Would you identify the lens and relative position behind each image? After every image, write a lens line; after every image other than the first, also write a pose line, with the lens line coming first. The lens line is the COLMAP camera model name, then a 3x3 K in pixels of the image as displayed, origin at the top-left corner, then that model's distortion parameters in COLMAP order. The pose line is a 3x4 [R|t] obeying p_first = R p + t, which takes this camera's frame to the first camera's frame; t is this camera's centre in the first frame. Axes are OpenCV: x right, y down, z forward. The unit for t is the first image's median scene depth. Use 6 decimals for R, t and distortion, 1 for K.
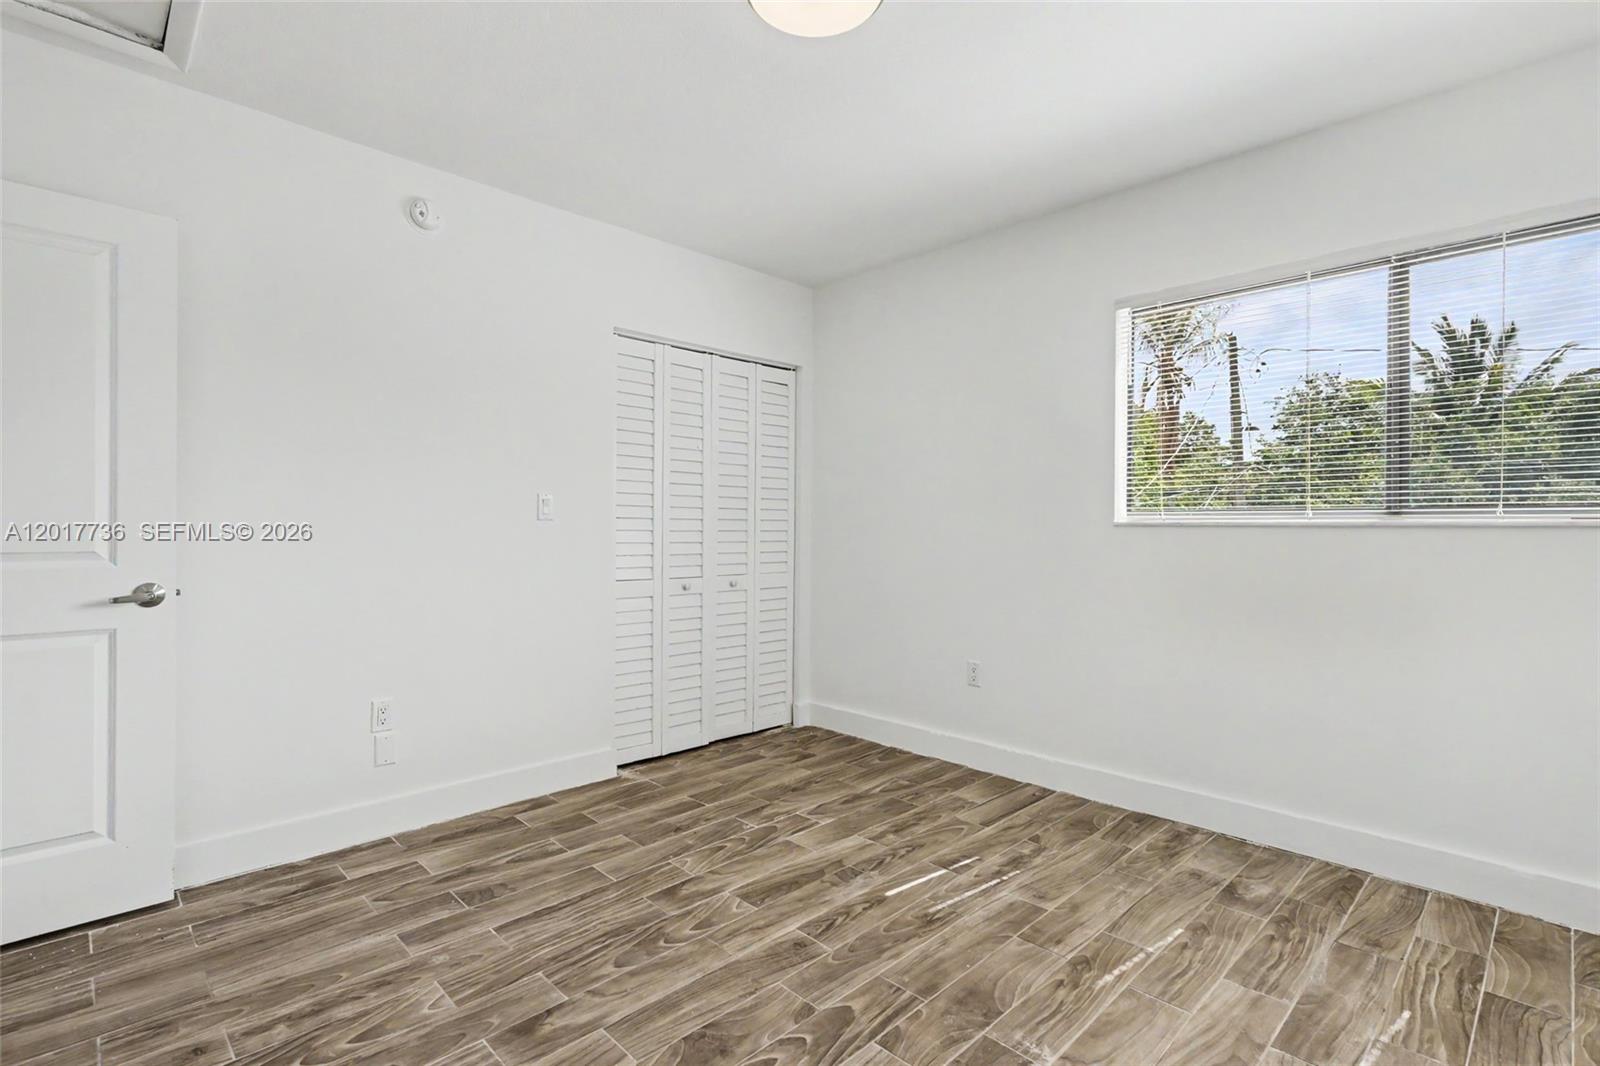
lens RADIAL K [[735.9, 0, 802.8], [0, 735.9, 542.4], [0, 0, 1]] dist [0.006363, -0.002667]
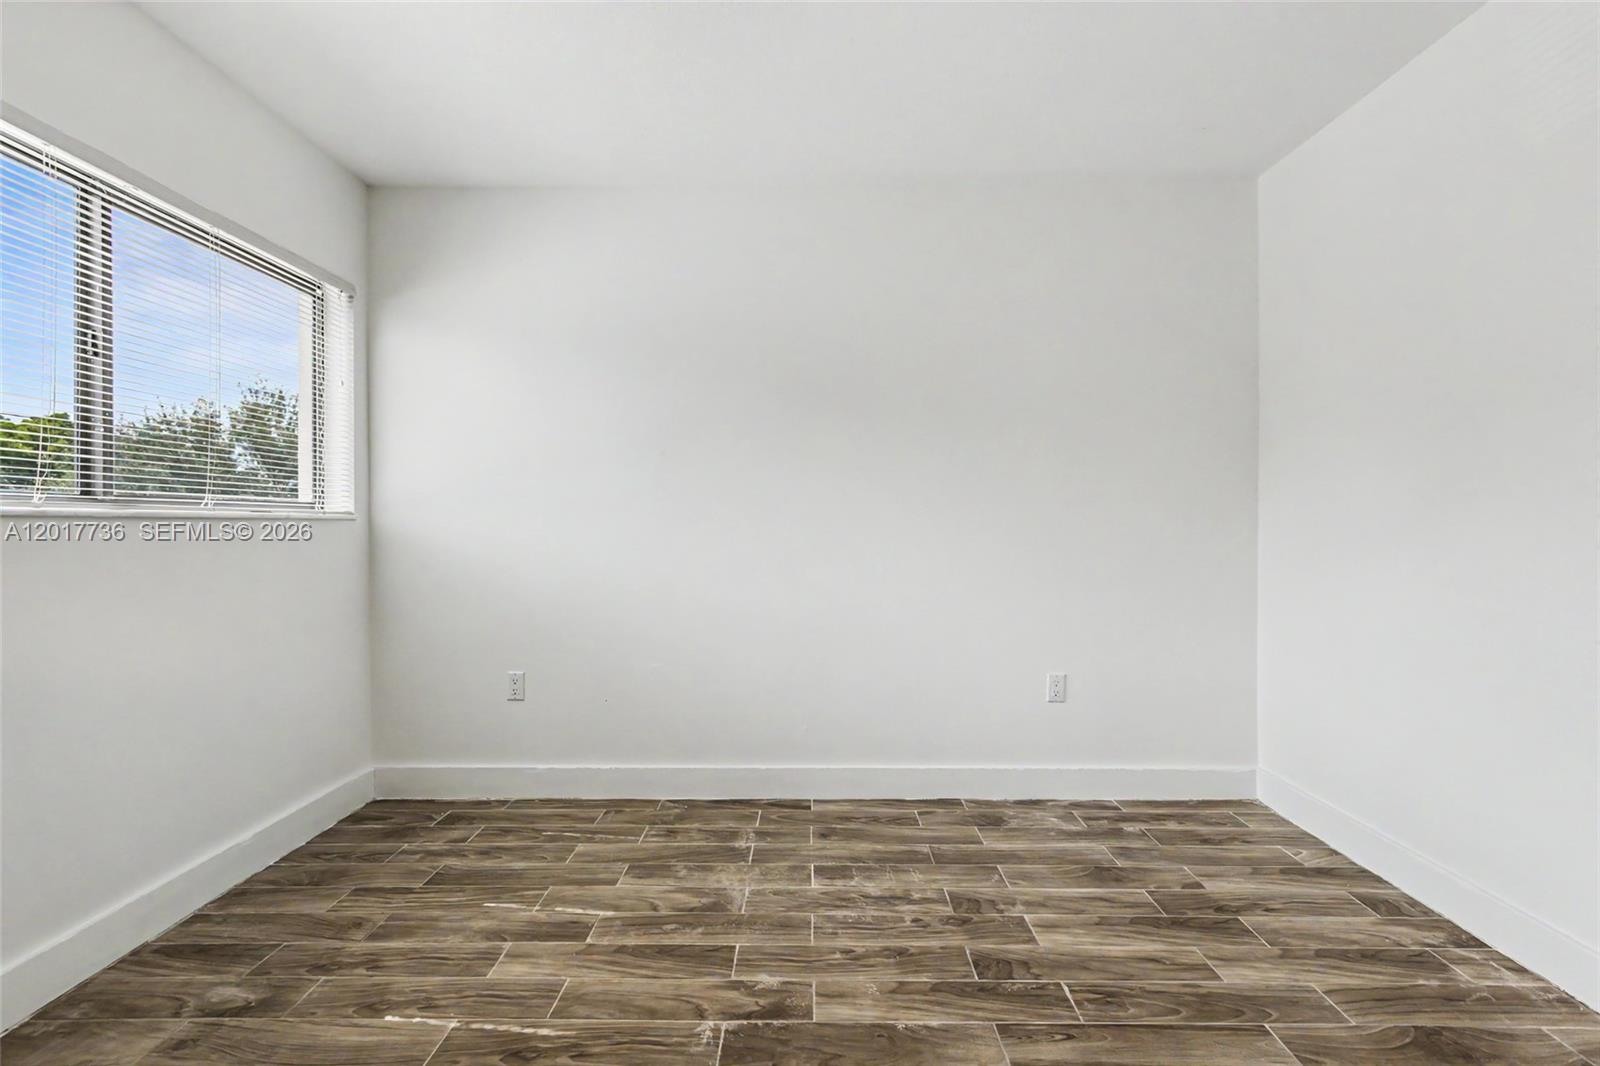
lens RADIAL K [[735.9, 0, 804.1], [0, 735.9, 525.2], [0, 0, 1]] dist [0.006363, -0.002667]
pose [[-0.697787, -0.003334, 0.716298, -0.380654], [0.015863, 0.999672, 0.020107, -0.021680], [-0.716130, 0.025393, -0.697505, 1.216817]]
